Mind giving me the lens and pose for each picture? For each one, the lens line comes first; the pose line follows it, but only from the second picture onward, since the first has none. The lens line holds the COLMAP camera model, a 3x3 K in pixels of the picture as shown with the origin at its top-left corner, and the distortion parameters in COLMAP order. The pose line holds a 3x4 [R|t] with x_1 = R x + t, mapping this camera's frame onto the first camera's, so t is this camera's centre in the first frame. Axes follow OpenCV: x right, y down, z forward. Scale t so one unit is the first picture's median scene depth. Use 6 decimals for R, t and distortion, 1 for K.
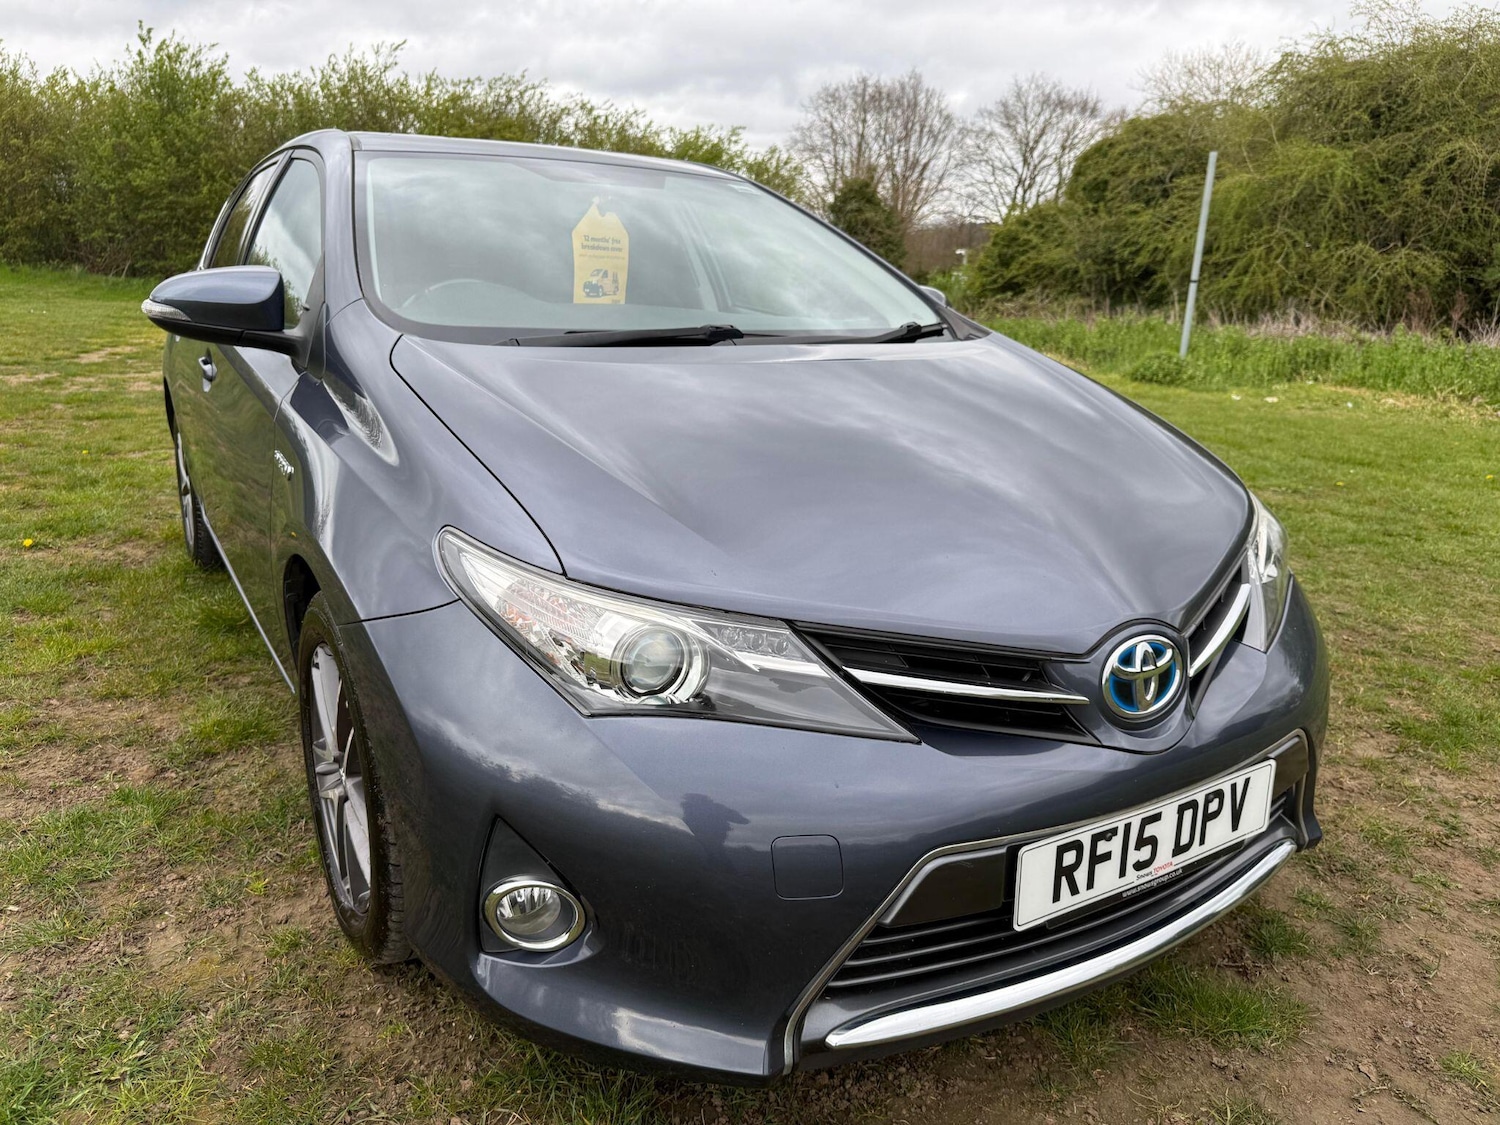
lens RADIAL K [[1072.7, 0, 743.9], [0, 1072.7, 579.5], [0, 0, 1]] dist [-0.002883, -0.004642]
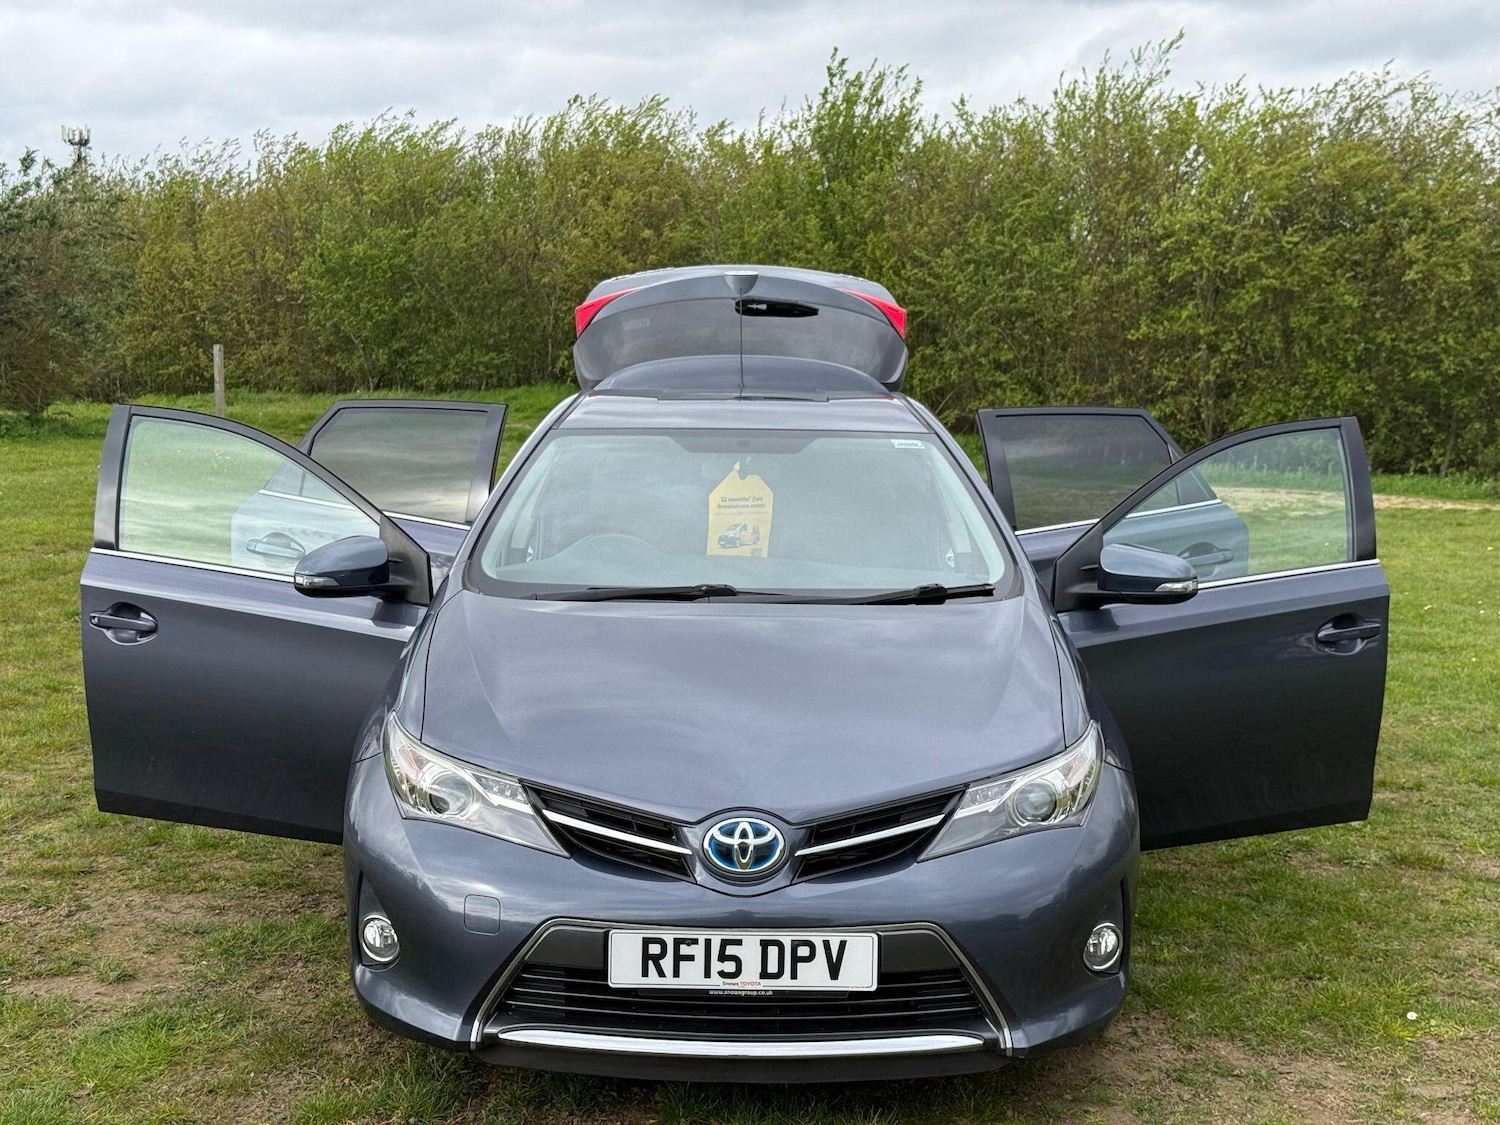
lens RADIAL K [[2106.0, 0, 742.6], [0, 2106.0, 557.7], [0, 0, 1]] dist [0.173958, -0.223725]
pose [[0.850922, 0.034795, -0.524139, 0.178432], [-0.134617, 0.978927, -0.153561, 0.014152], [0.507750, 0.201226, 0.837674, -0.144735]]
